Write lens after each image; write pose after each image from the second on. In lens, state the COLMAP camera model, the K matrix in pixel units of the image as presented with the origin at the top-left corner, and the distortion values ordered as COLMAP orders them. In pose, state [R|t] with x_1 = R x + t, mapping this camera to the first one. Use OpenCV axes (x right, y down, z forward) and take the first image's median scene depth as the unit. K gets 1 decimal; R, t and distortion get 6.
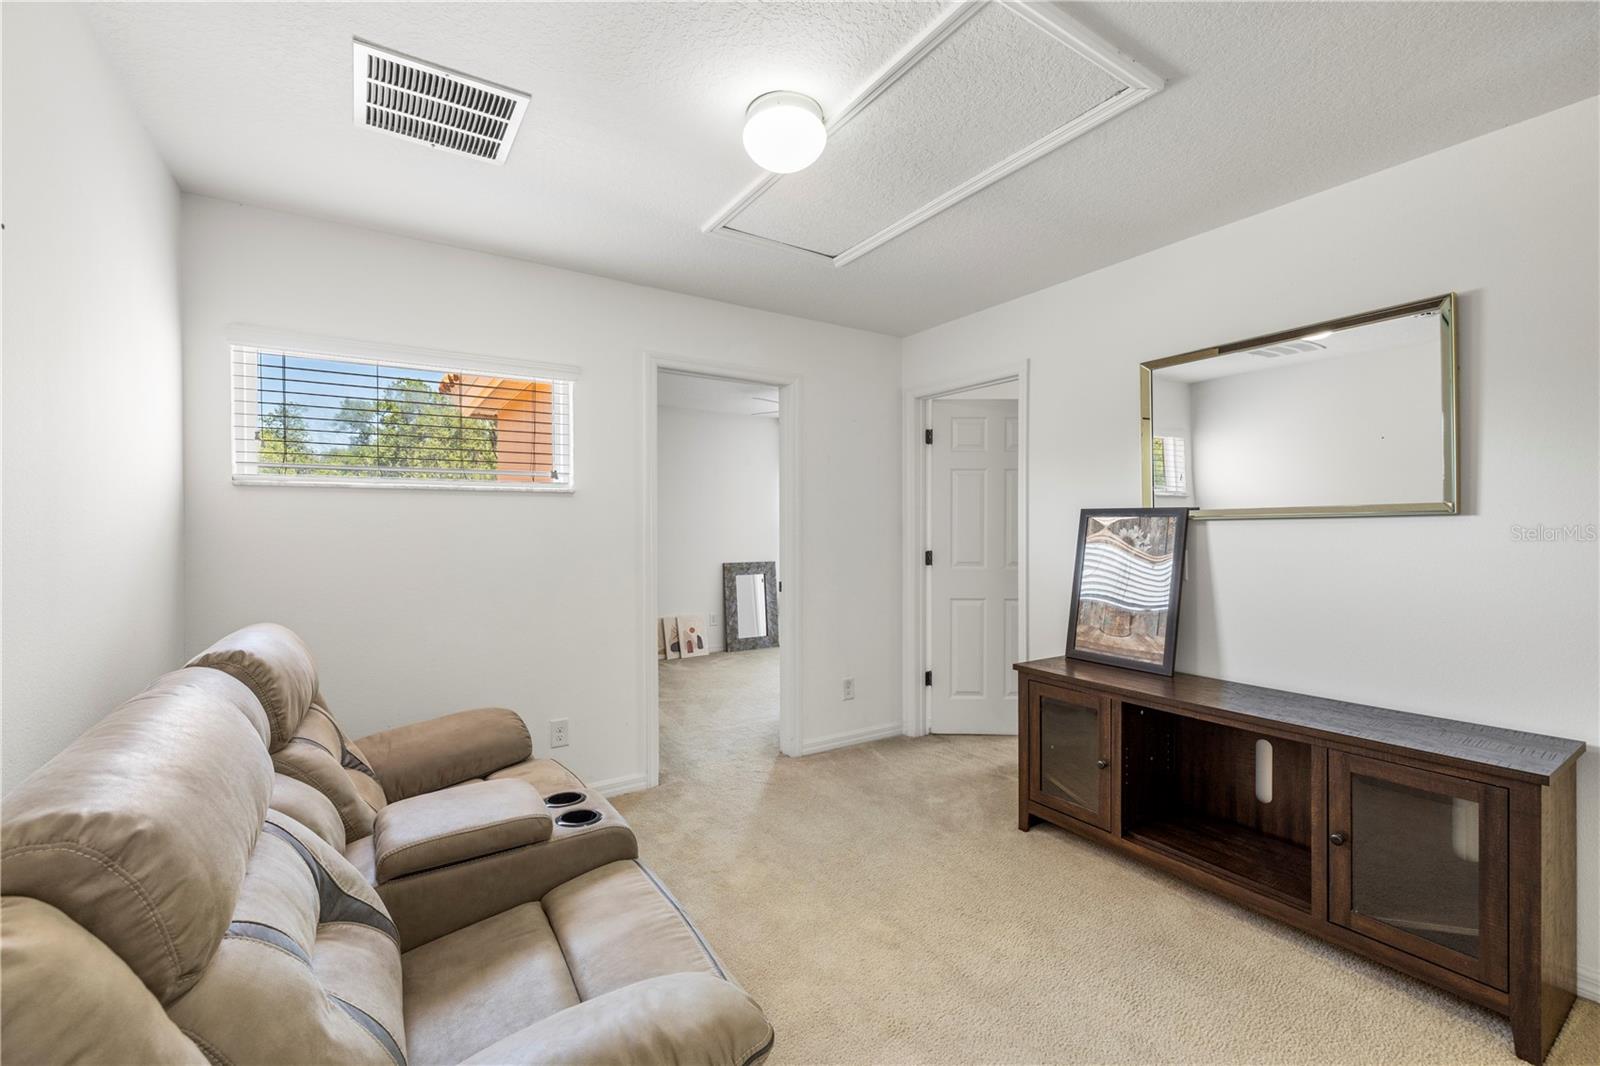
lens RADIAL K [[668.5, 0, 797.2], [0, 668.5, 529.5], [0, 0, 1]] dist [0.000210, -0.000162]
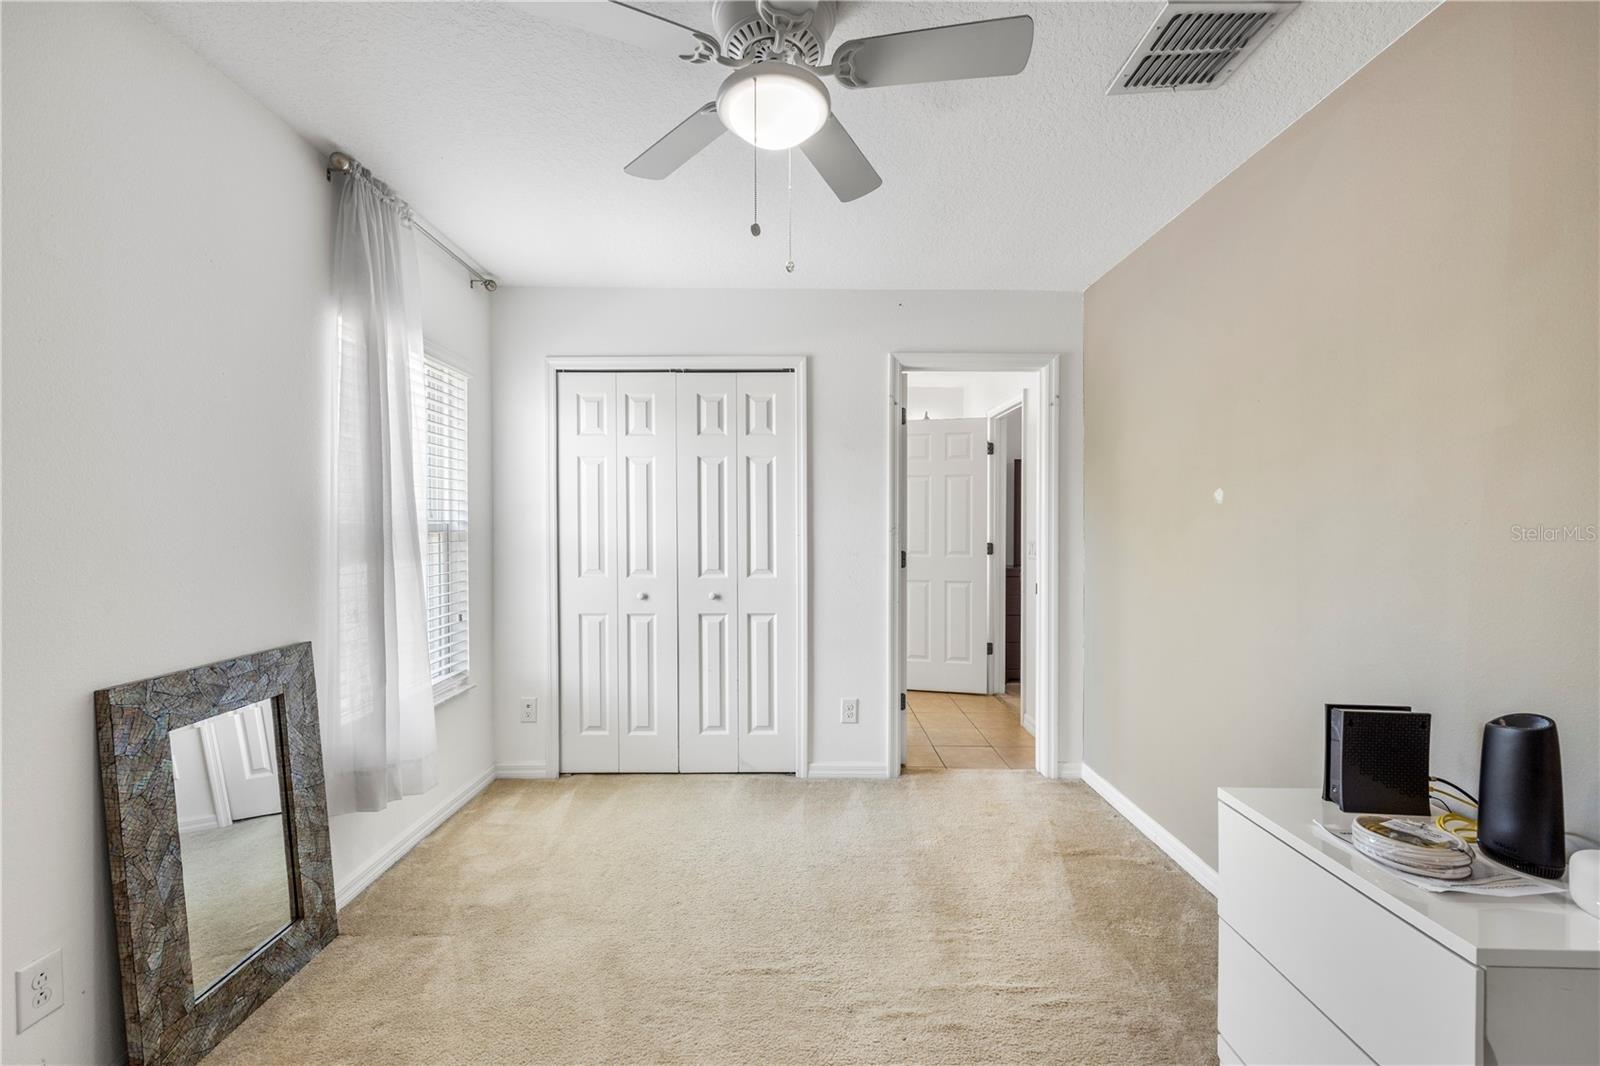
lens RADIAL K [[668.5, 0, 797.2], [0, 668.5, 529.5], [0, 0, 1]] dist [0.000210, -0.000162]
pose [[0.536475, -0.004421, 0.843905, -0.169647], [-0.002405, 0.999974, 0.006768, -0.001543], [-0.843913, -0.005660, 0.536451, 0.703446]]
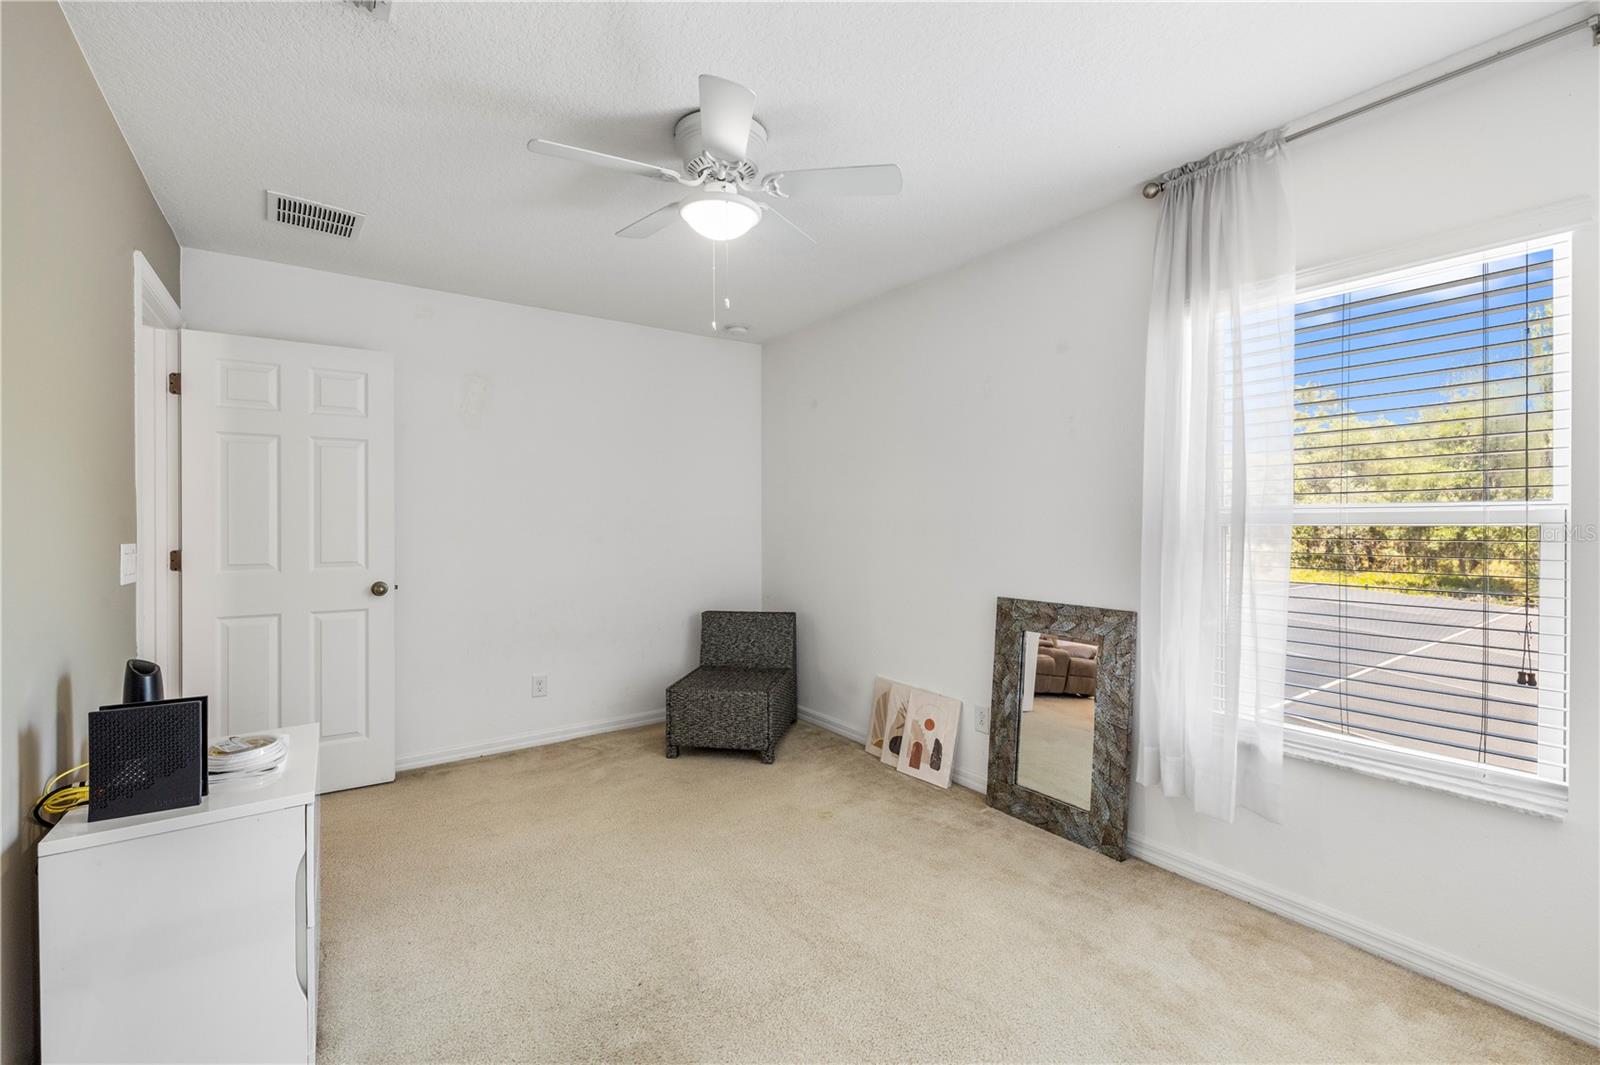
lens RADIAL K [[668.5, 0, 797.2], [0, 668.5, 529.0], [0, 0, 1]] dist [0.000210, -0.000162]
pose [[0.036879, 0.006596, -0.999298, 0.316805], [0.000392, 0.999978, 0.006615, 0.003601], [0.999320, -0.000636, 0.036875, 0.851791]]
